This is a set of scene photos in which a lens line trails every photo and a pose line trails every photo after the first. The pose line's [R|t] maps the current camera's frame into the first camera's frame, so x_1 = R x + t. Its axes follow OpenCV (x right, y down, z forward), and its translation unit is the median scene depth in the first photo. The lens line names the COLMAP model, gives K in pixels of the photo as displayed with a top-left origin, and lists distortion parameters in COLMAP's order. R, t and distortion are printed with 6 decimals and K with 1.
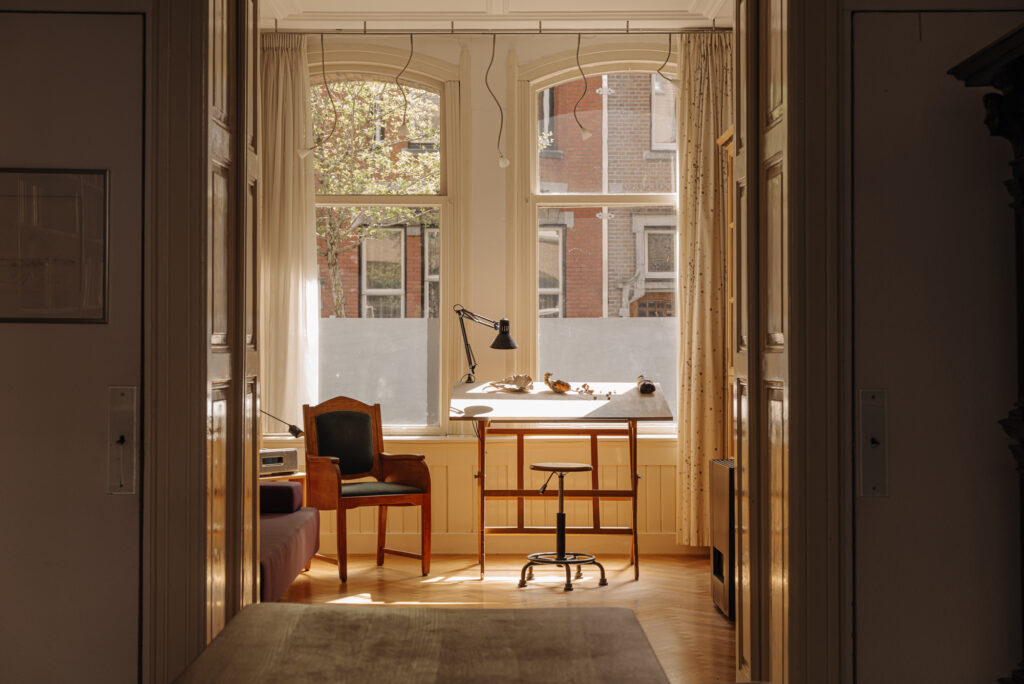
lens RADIAL K [[1713.1, 0, 512.8], [0, 1713.1, 340.6], [0, 0, 1]] dist [0.023595, 0.000000]
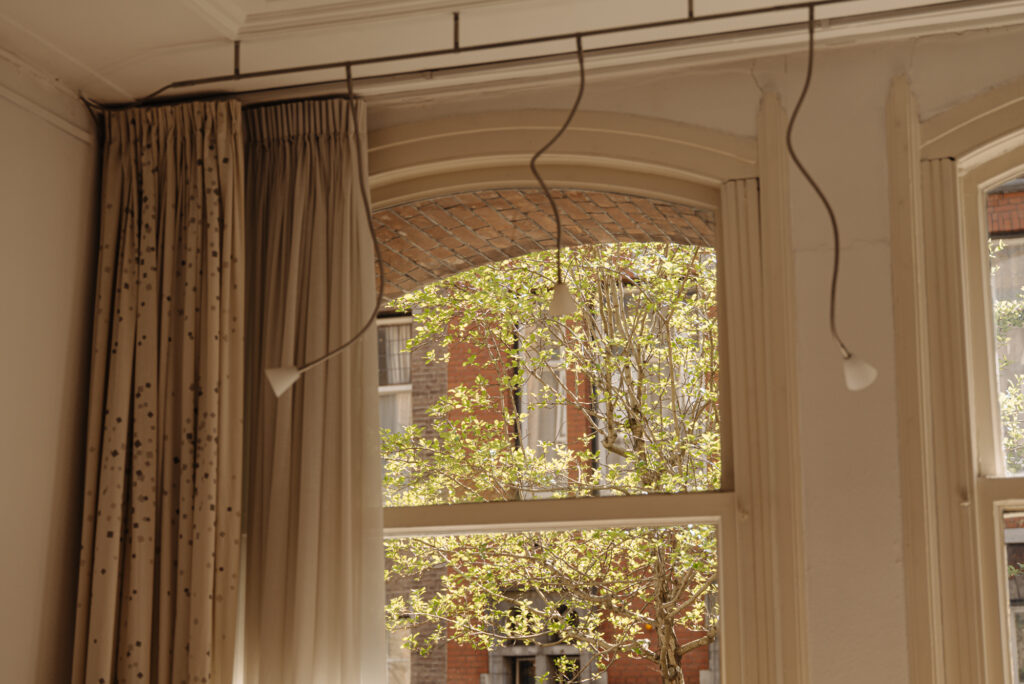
lens RADIAL K [[2045.6, 0, 511.9], [0, 2045.6, 340.6], [0, 0, 1]] dist [0.016179, 0.000000]
pose [[0.936721, -0.074597, -0.342035, 0.066178], [0.002906, 0.978656, -0.205484, -0.027863], [0.350064, 0.191487, 0.916945, 0.587825]]
